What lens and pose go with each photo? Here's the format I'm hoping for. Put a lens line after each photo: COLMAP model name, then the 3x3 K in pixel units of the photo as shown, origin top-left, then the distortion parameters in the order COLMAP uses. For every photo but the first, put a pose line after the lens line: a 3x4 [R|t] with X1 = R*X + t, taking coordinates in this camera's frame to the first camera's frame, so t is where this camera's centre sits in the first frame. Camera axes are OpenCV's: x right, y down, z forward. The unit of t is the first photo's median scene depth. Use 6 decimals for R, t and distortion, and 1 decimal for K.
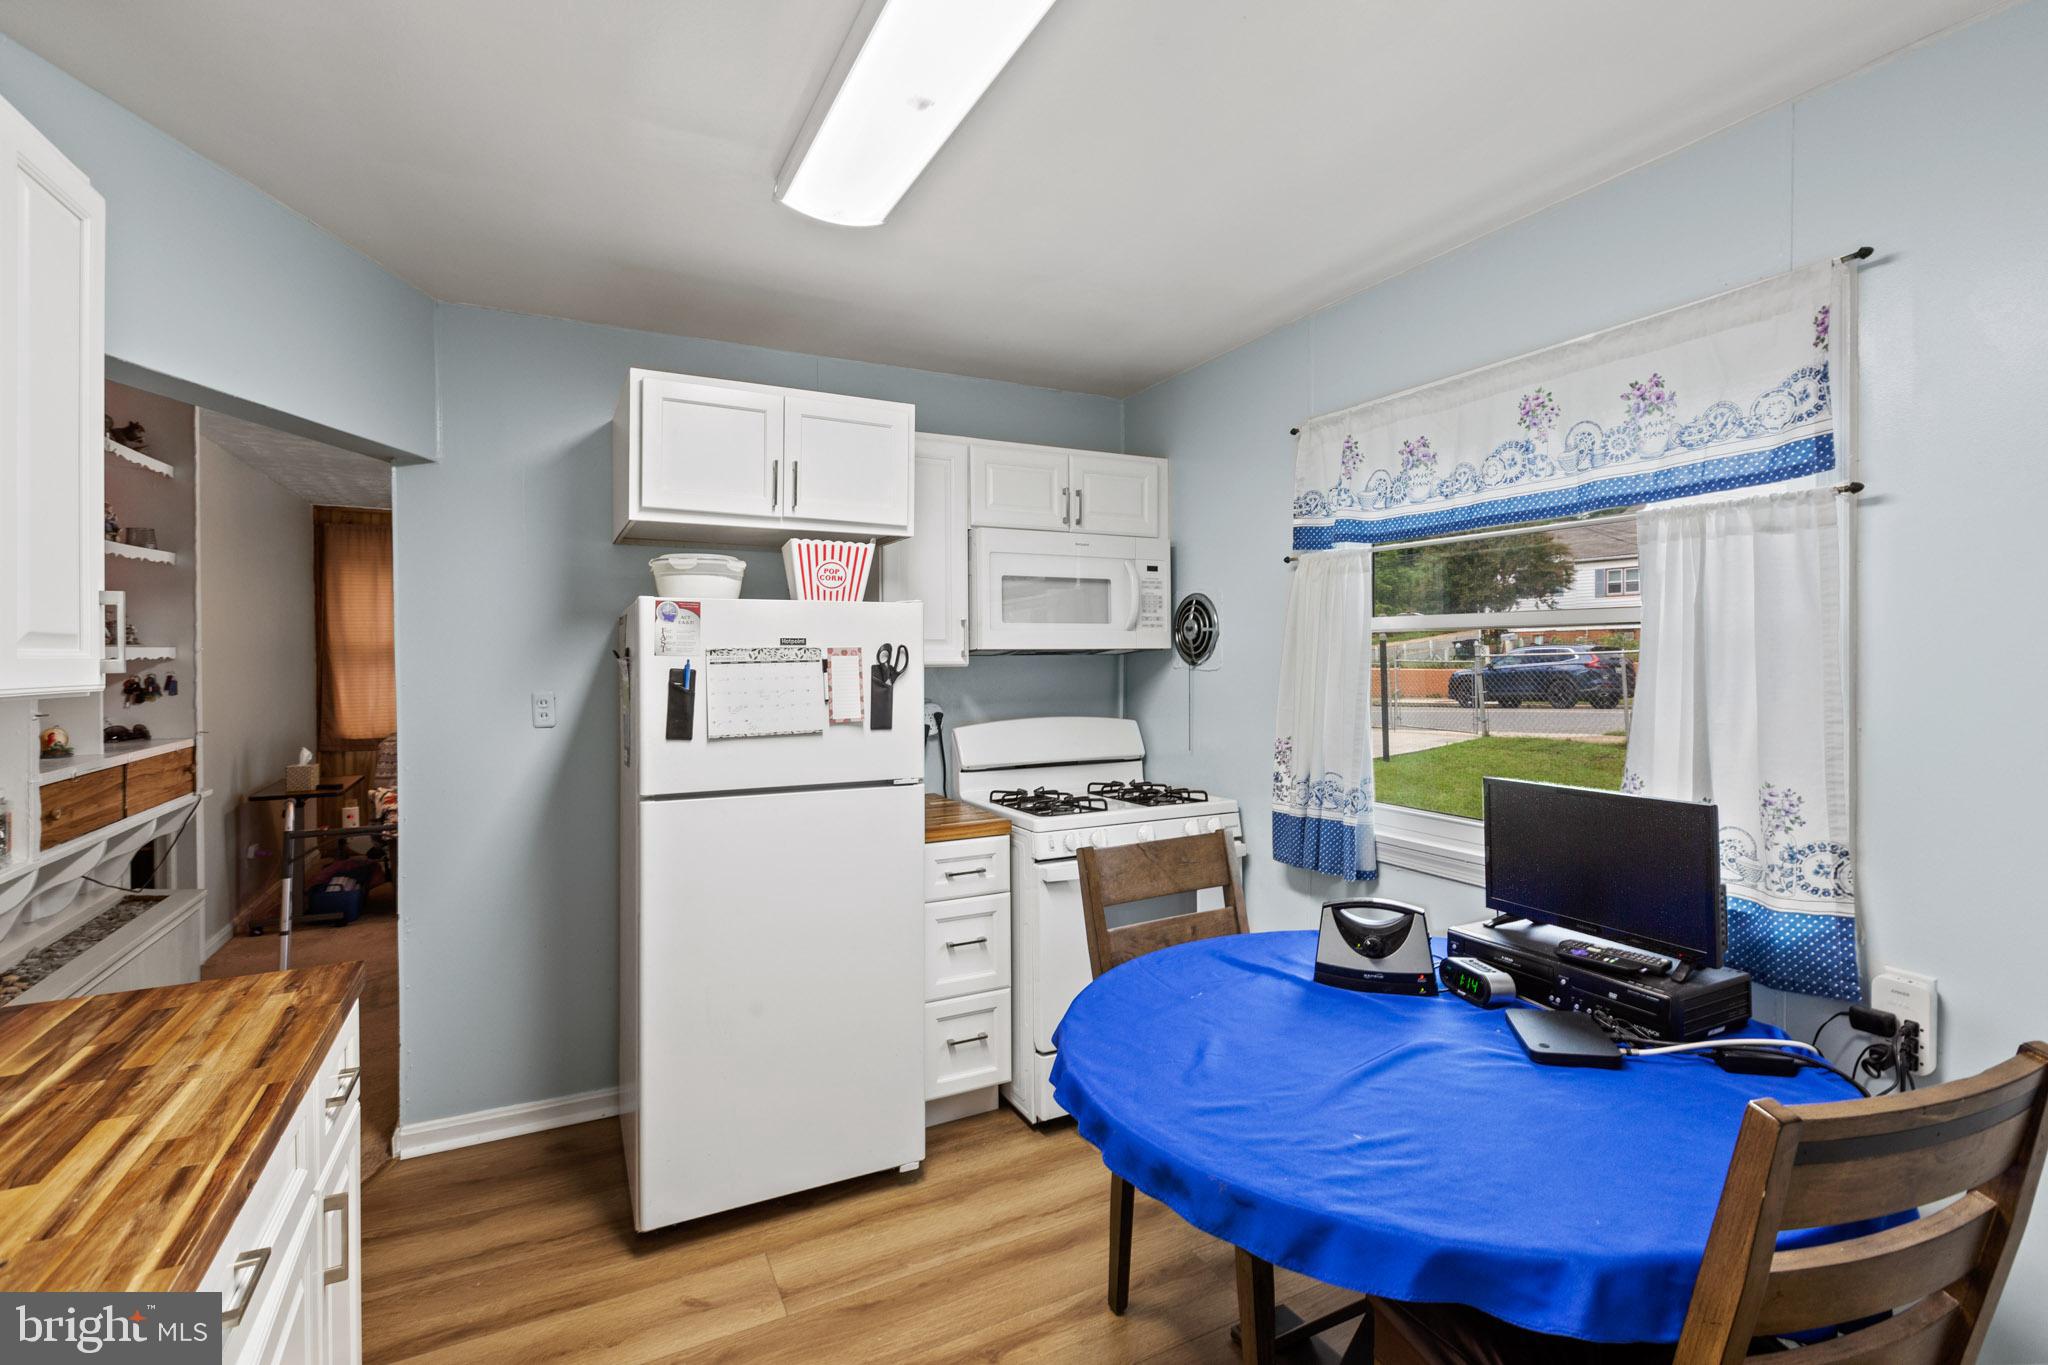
lens RADIAL K [[940.6, 0, 1030.5], [0, 940.6, 660.4], [0, 0, 1]] dist [0.000928, 0.000139]
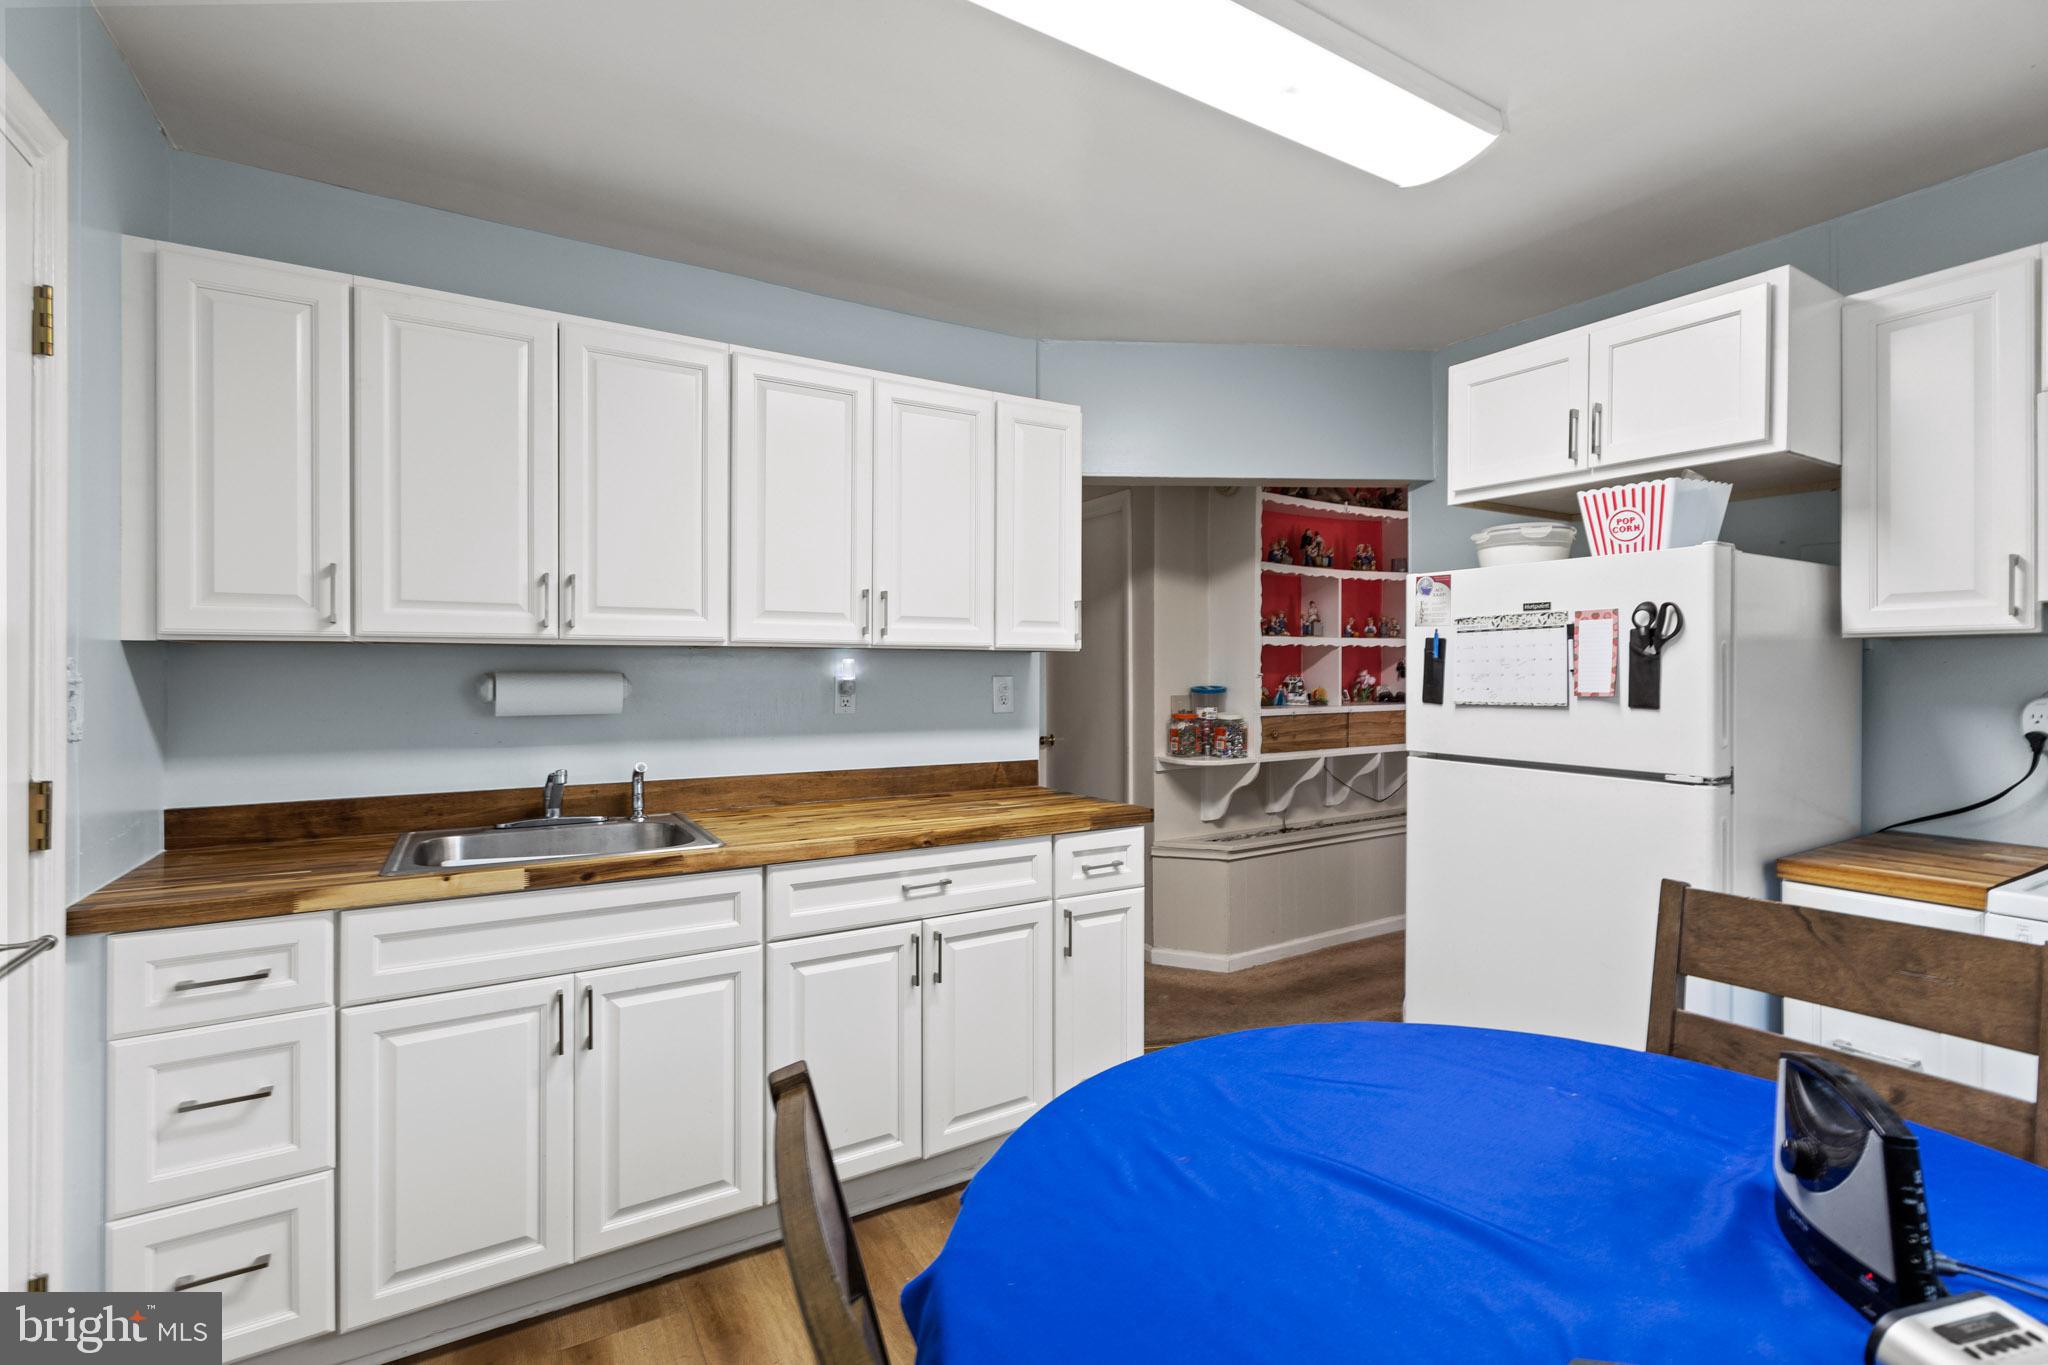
lens RADIAL K [[917.1, 0, 1028.0], [0, 917.1, 670.8], [0, 0, 1]] dist [-0.000587, 0.000058]
pose [[0.071107, 0.007001, -0.997444, 0.568674], [-0.005830, 0.999961, 0.006603, 0.037363], [0.997452, 0.005346, 0.071145, 0.403646]]
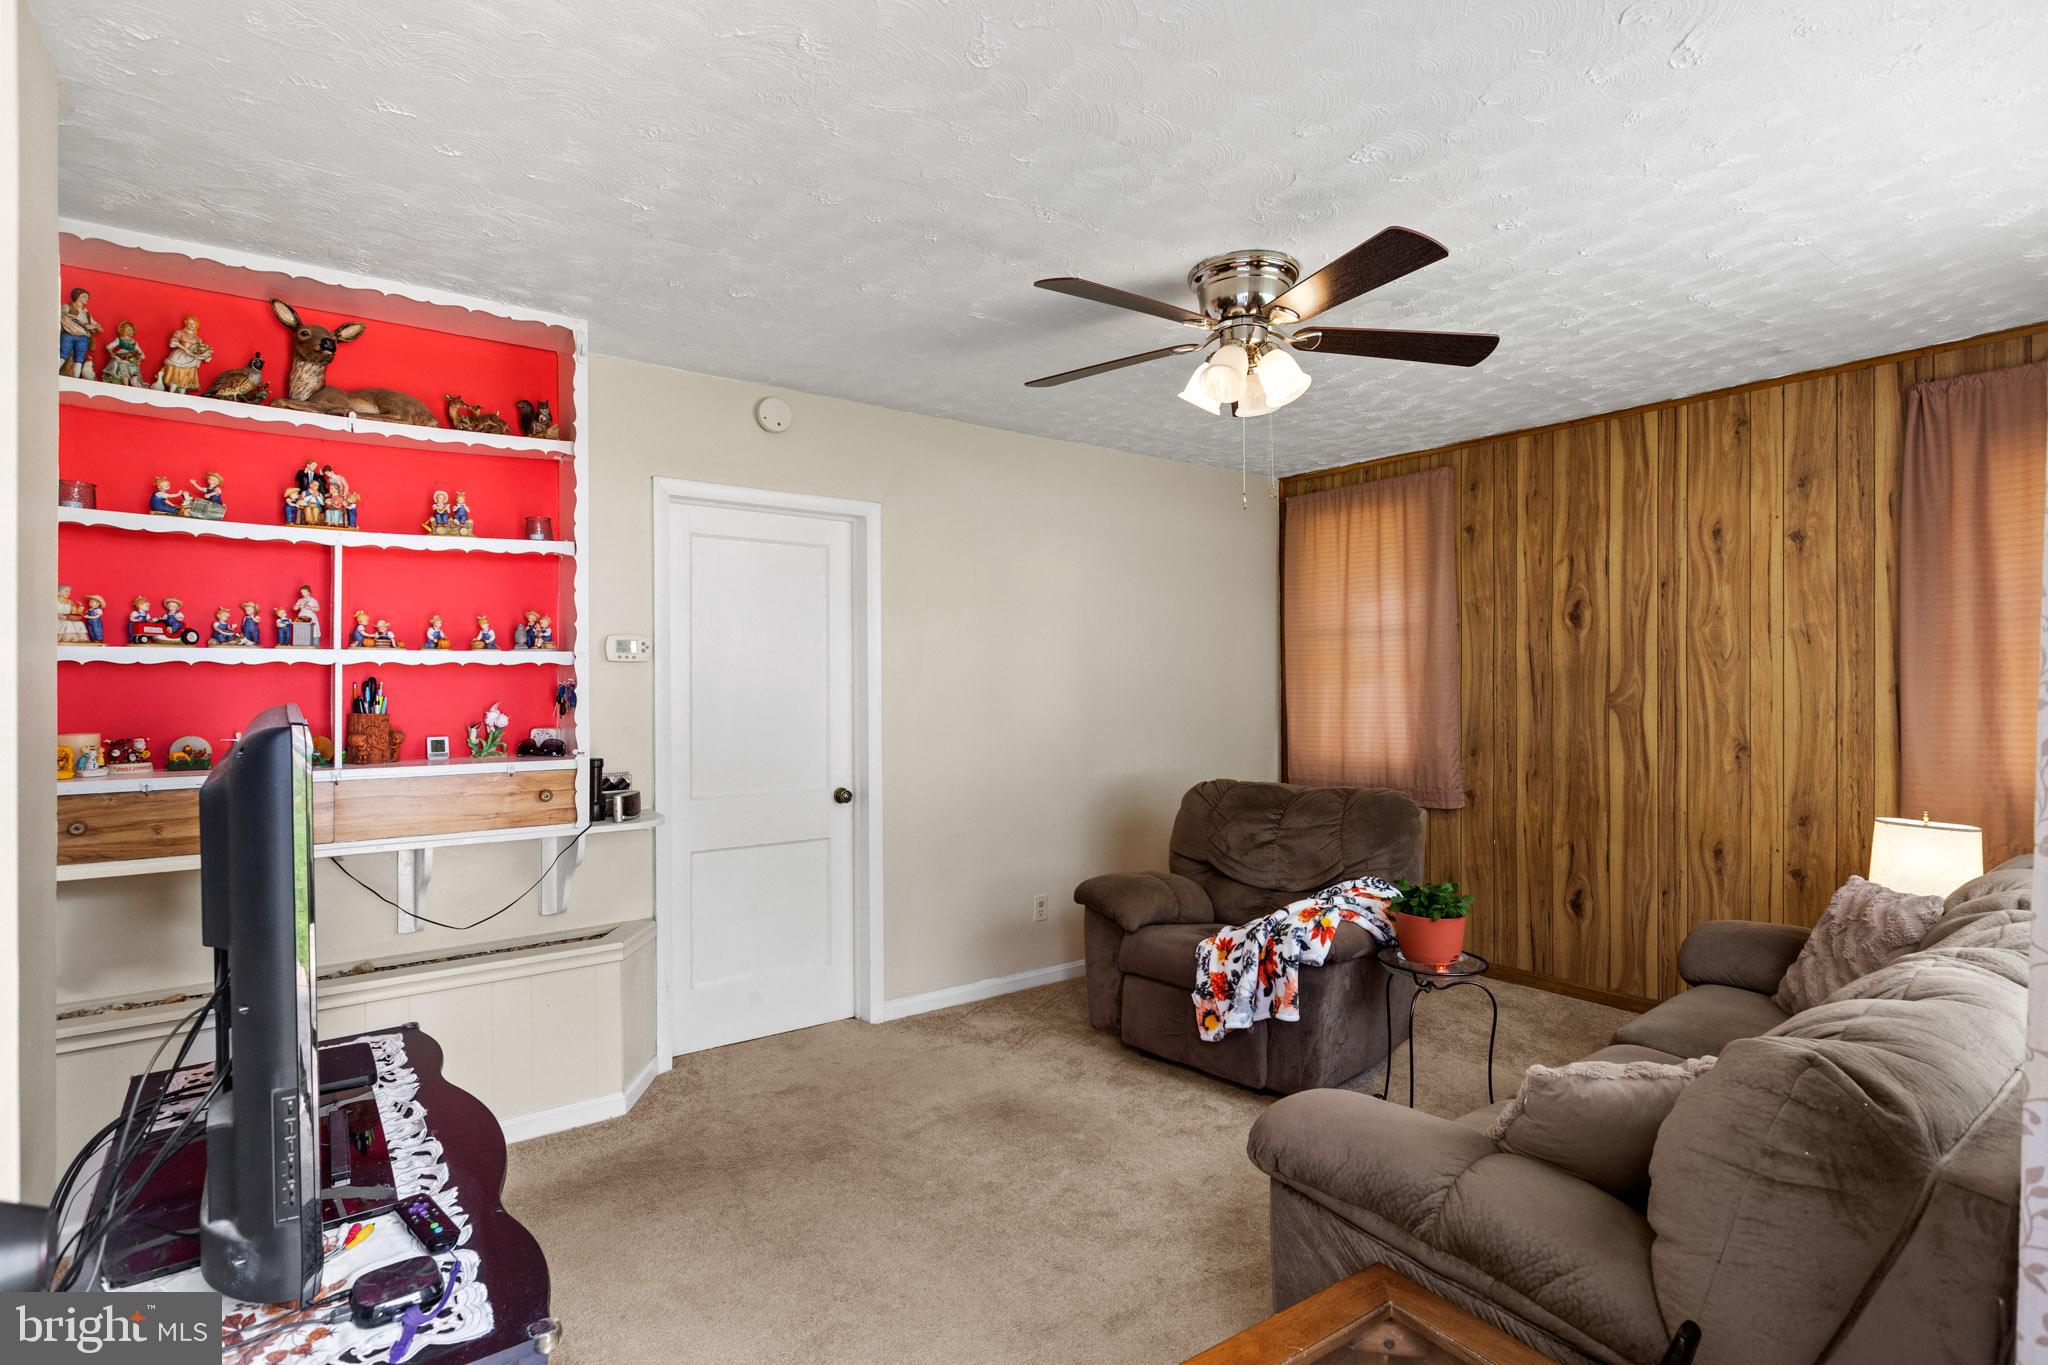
lens RADIAL K [[993.2, 0, 1024.0], [0, 993.2, 682.5], [0, 0, 1]] dist [0.002418, 0.000273]
pose [[0.150527, 0.006313, -0.988586, 0.064582], [-0.006986, 0.999961, 0.005322, 0.008112], [0.988581, 0.006105, 0.150565, 1.660543]]
